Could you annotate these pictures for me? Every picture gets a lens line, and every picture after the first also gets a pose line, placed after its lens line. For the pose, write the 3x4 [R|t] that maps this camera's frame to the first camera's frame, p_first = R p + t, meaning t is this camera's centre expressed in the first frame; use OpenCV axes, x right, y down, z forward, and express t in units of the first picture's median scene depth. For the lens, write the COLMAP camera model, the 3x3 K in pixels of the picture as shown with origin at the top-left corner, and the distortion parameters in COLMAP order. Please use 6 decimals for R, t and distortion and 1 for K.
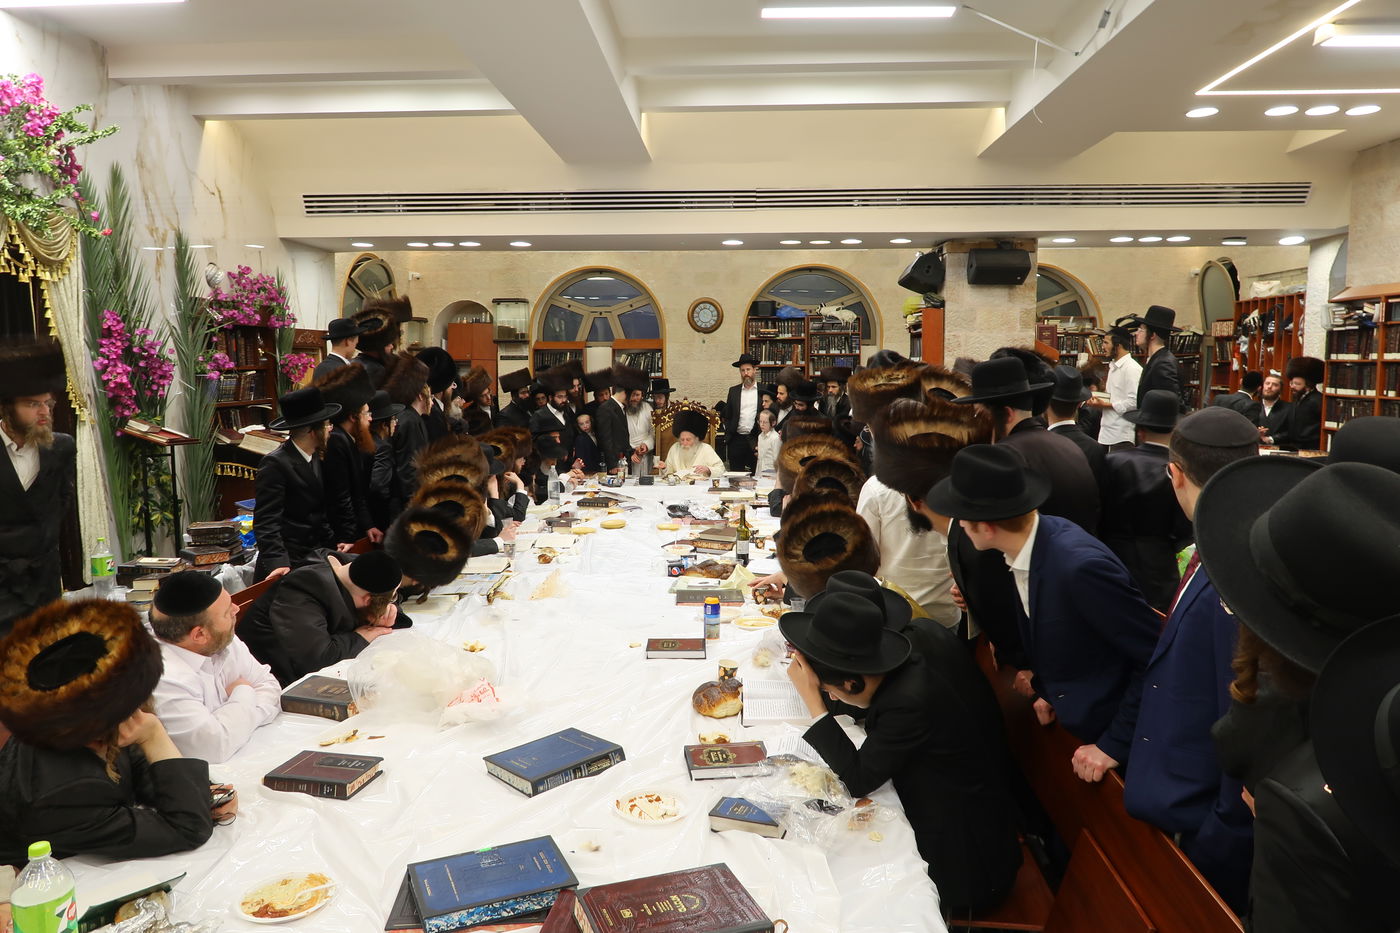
lens RADIAL K [[977.1, 0, 702.9], [0, 977.1, 488.4], [0, 0, 1]] dist [0.001355, 0.001101]
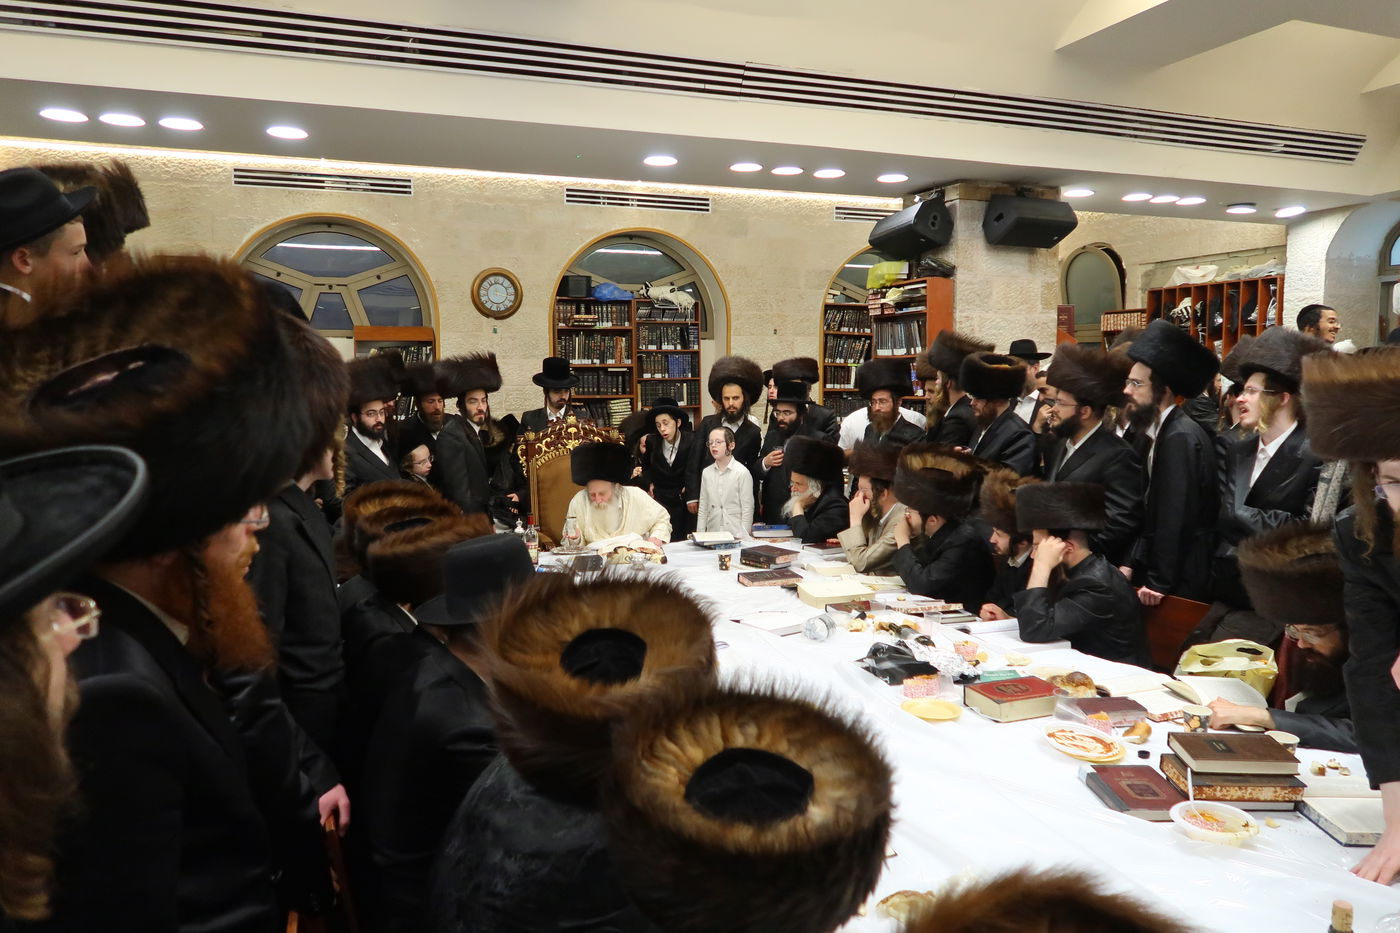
lens RADIAL K [[975.6, 0, 703.5], [0, 975.6, 480.9], [0, 0, 1]] dist [-0.002092, -0.002648]
pose [[0.918997, -0.046915, 0.391464, -0.198484], [0.053413, 0.998556, -0.005719, -0.044830], [-0.390631, 0.026165, 0.920176, 0.431715]]
